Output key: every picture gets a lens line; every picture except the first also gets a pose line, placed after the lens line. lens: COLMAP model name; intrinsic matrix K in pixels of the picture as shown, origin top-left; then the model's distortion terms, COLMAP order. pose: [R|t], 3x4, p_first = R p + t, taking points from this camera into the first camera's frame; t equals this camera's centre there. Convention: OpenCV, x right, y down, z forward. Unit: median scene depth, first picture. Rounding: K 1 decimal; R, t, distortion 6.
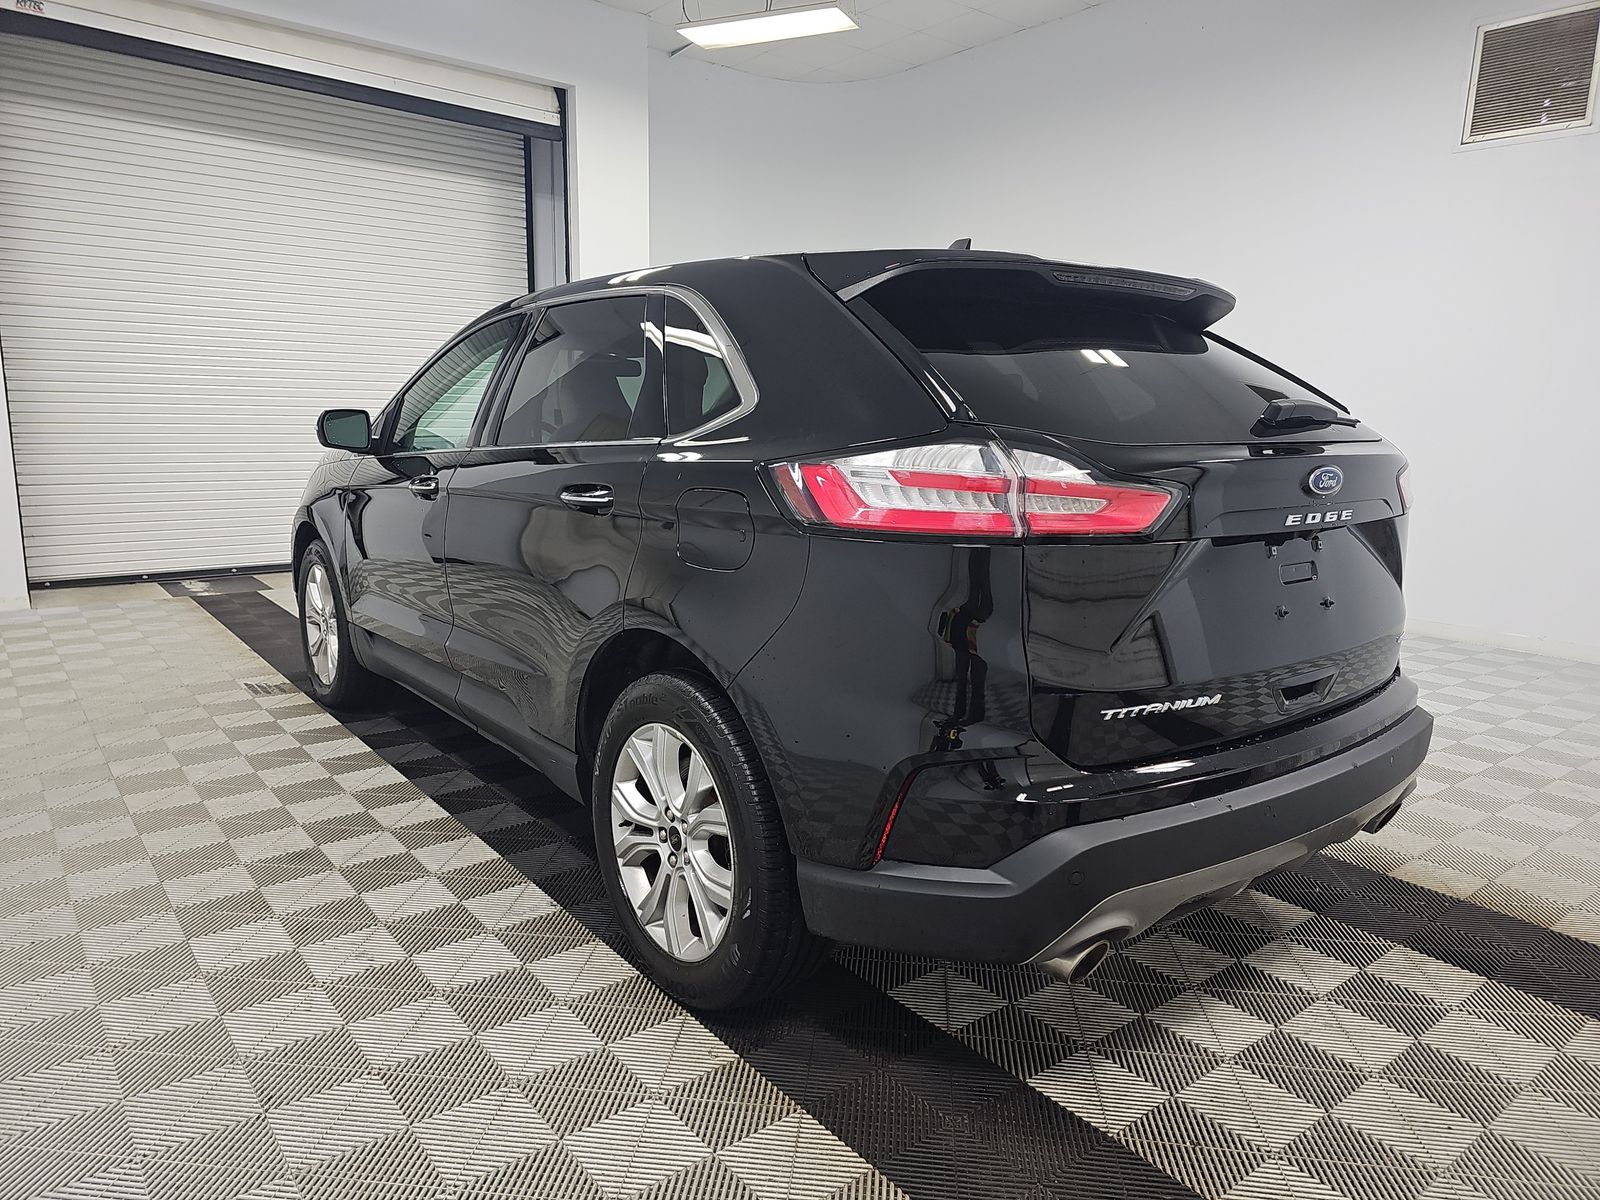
lens RADIAL K [[1086.0, 0, 796.4], [0, 1086.0, 621.7], [0, 0, 1]] dist [0.040971, -0.001265]
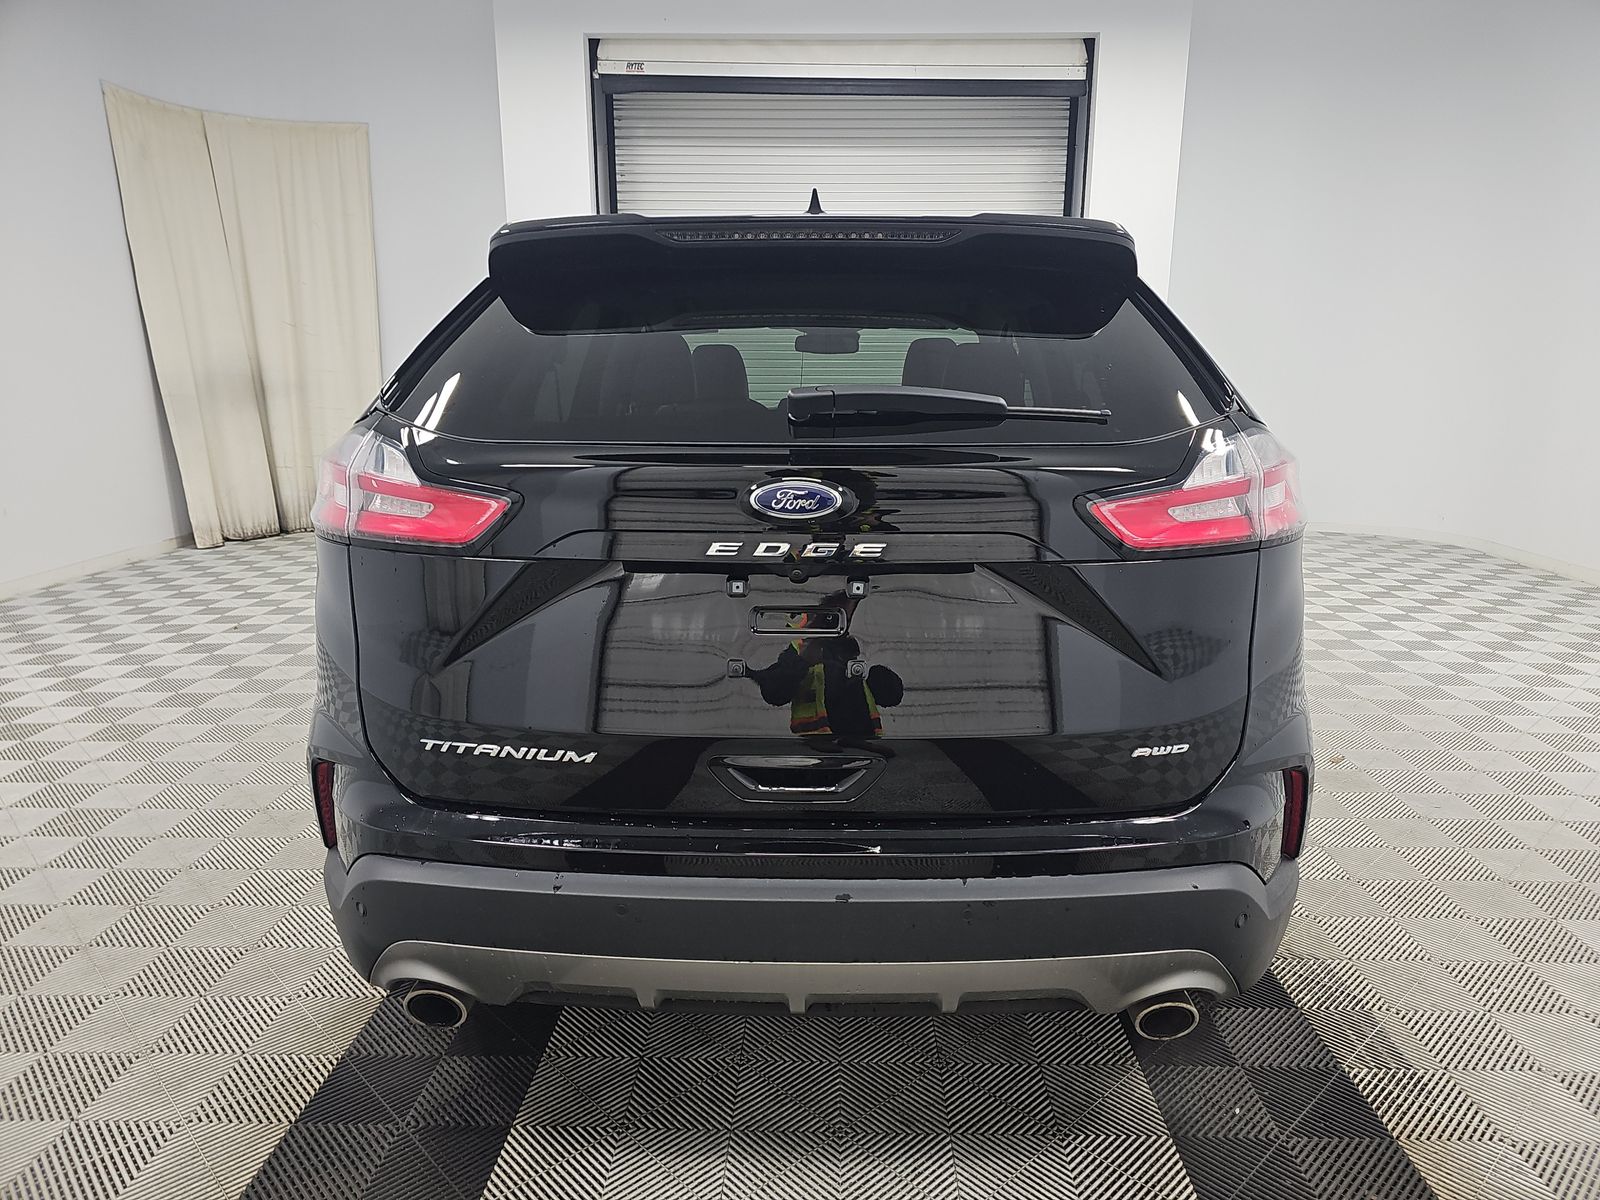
lens RADIAL K [[1085.6, 0, 807.6], [0, 1085.6, 599.1], [0, 0, 1]] dist [0.087329, -0.046848]
pose [[0.766999, 0.118890, -0.630538, 0.932781], [-0.112082, 0.992401, 0.050781, -0.098223], [0.631783, 0.031723, 0.774496, 0.430350]]
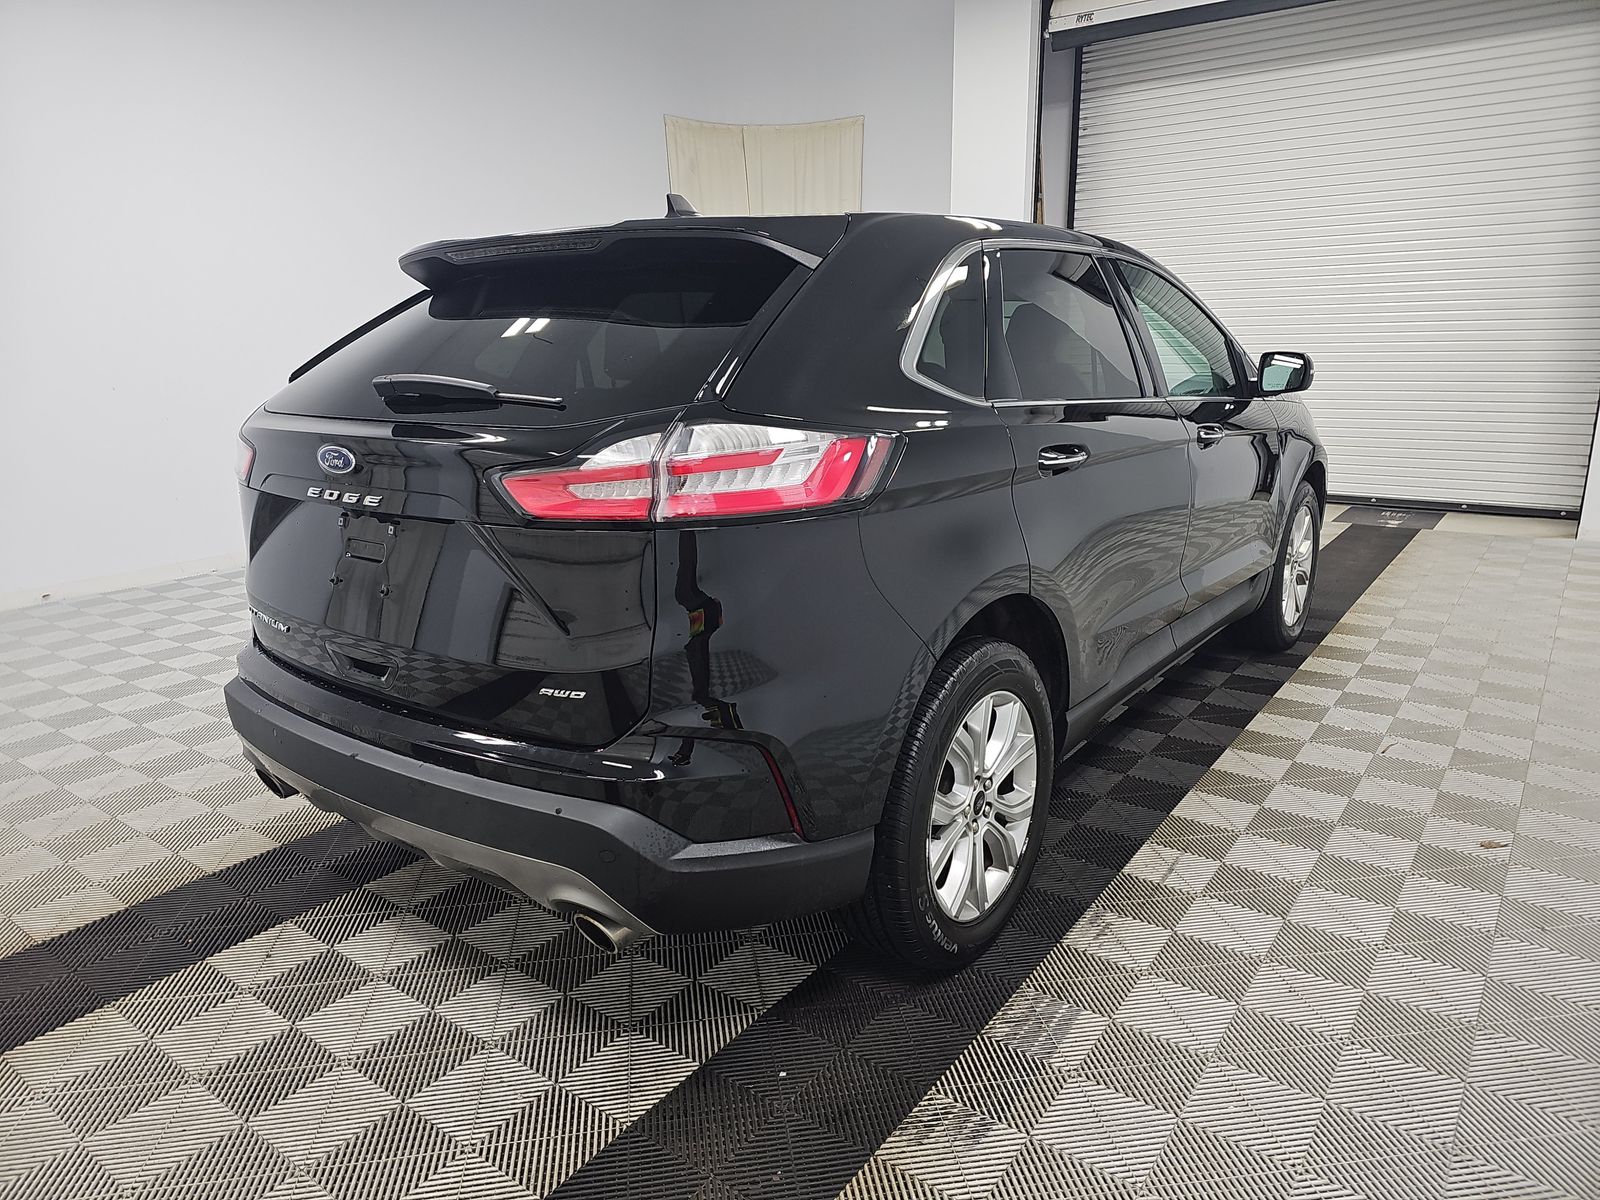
lens RADIAL K [[1085.6, 0, 807.6], [0, 1085.6, 599.1], [0, 0, 1]] dist [0.087329, -0.046848]
pose [[0.257004, 0.215384, -0.942103, 1.531095], [-0.159961, 0.970882, 0.178327, -0.247393], [0.953080, 0.104869, 0.283974, 1.108644]]
